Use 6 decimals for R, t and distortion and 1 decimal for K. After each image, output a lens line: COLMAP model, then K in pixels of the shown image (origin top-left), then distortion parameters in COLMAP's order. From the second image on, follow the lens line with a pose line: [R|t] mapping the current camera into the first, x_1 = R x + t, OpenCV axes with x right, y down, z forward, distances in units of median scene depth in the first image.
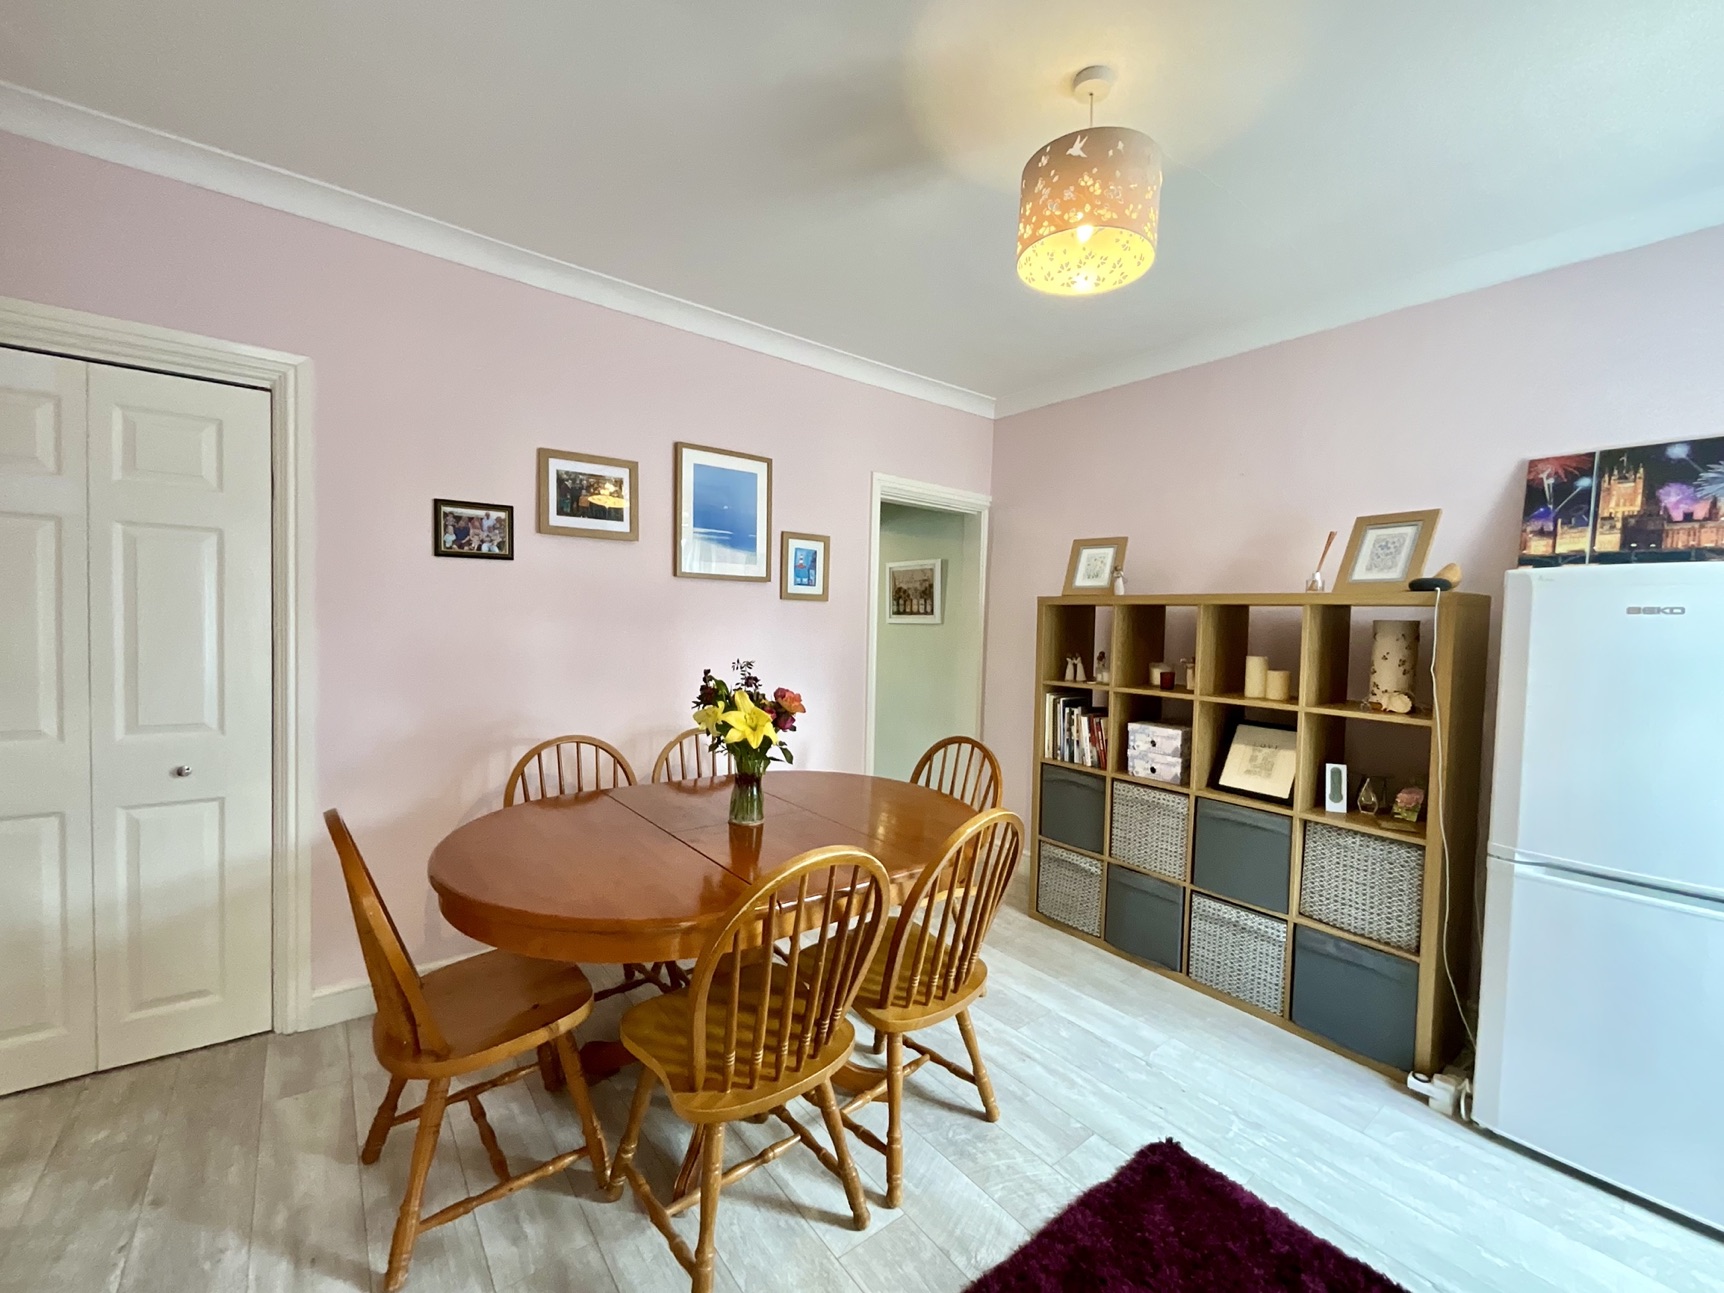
lens RADIAL K [[704.2, 0, 854.2], [0, 704.2, 648.4], [0, 0, 1]] dist [0.001989, -0.000223]
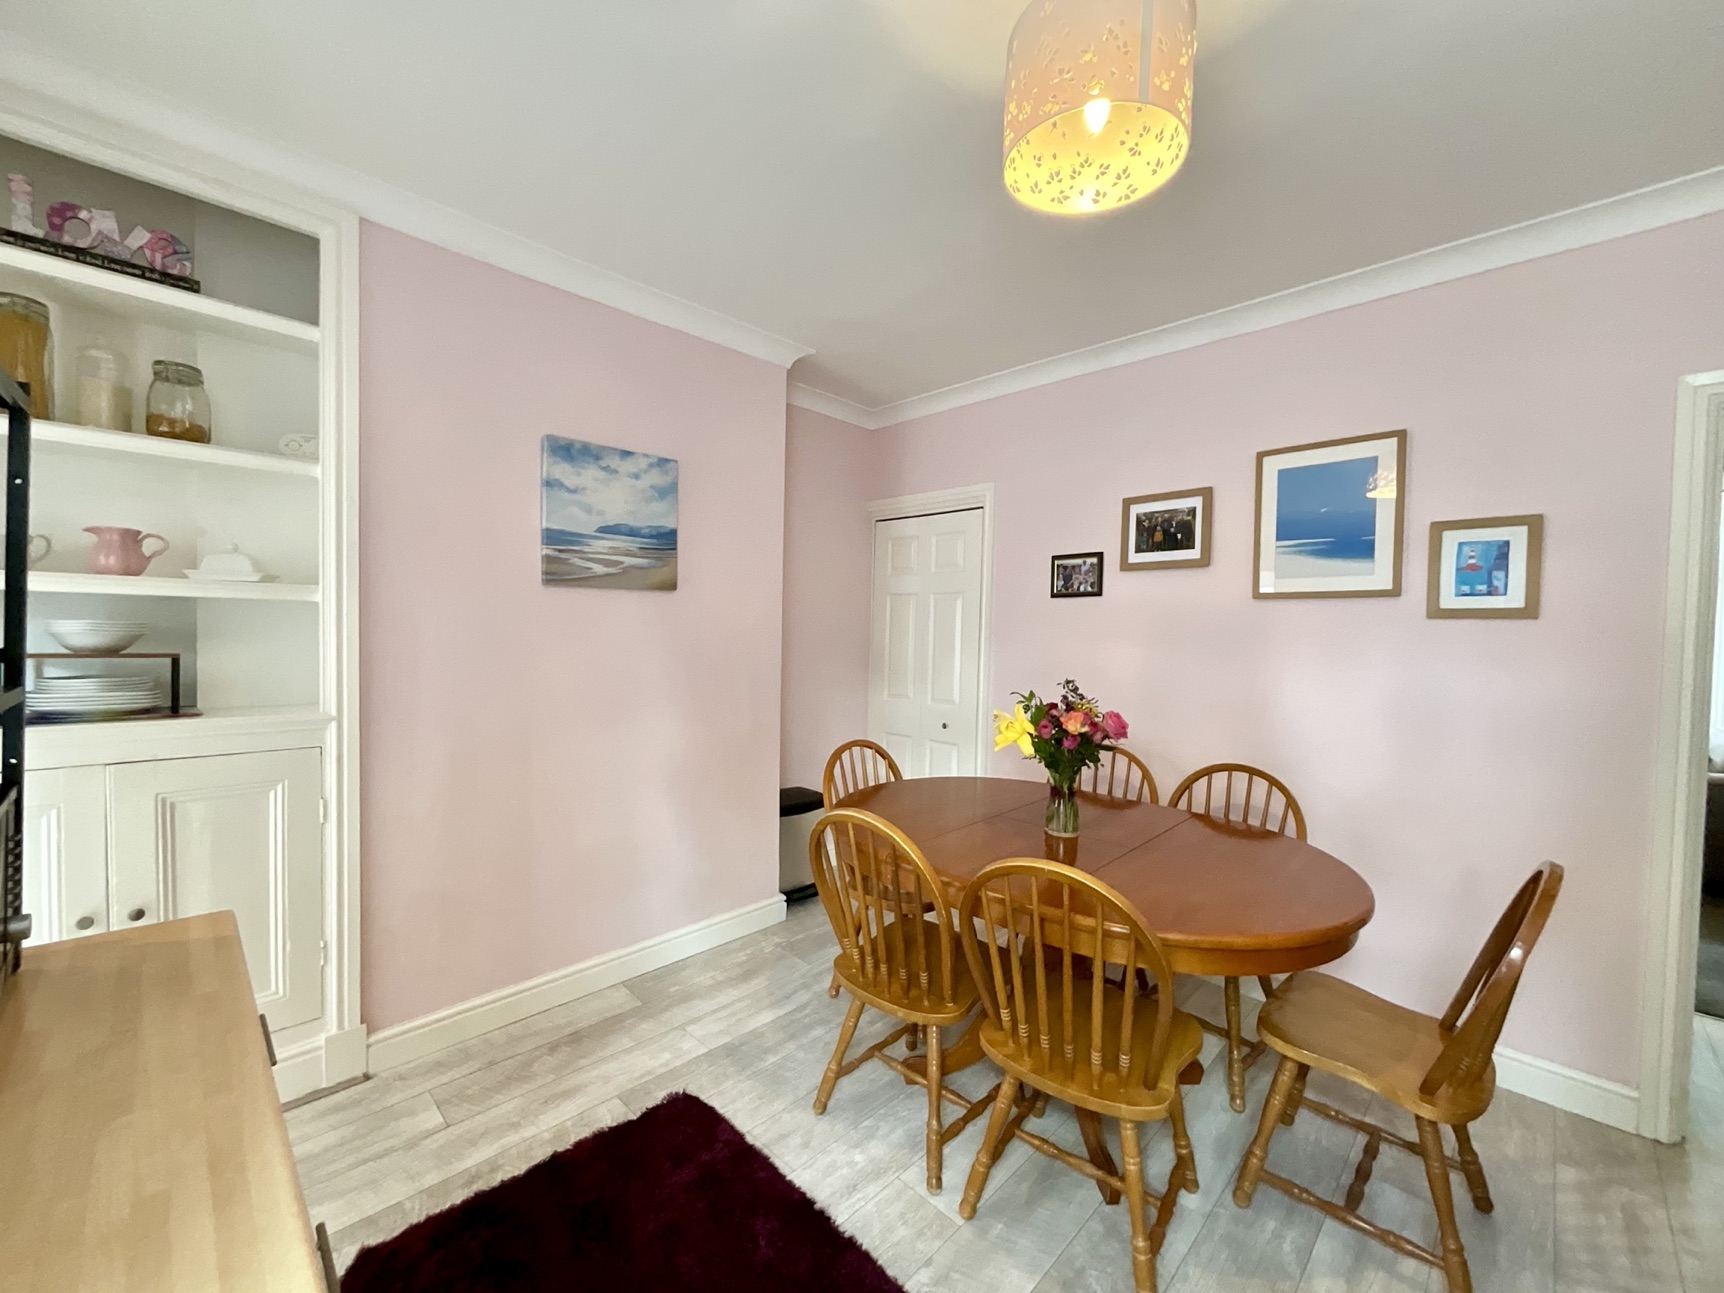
lens RADIAL K [[704.2, 0, 854.0], [0, 704.2, 641.0], [0, 0, 1]] dist [0.001989, -0.000223]
pose [[0.109367, -0.011121, -0.993939, 0.663541], [-0.060830, 0.997988, -0.017860, 0.001060], [0.992138, 0.062415, 0.108471, 0.434462]]
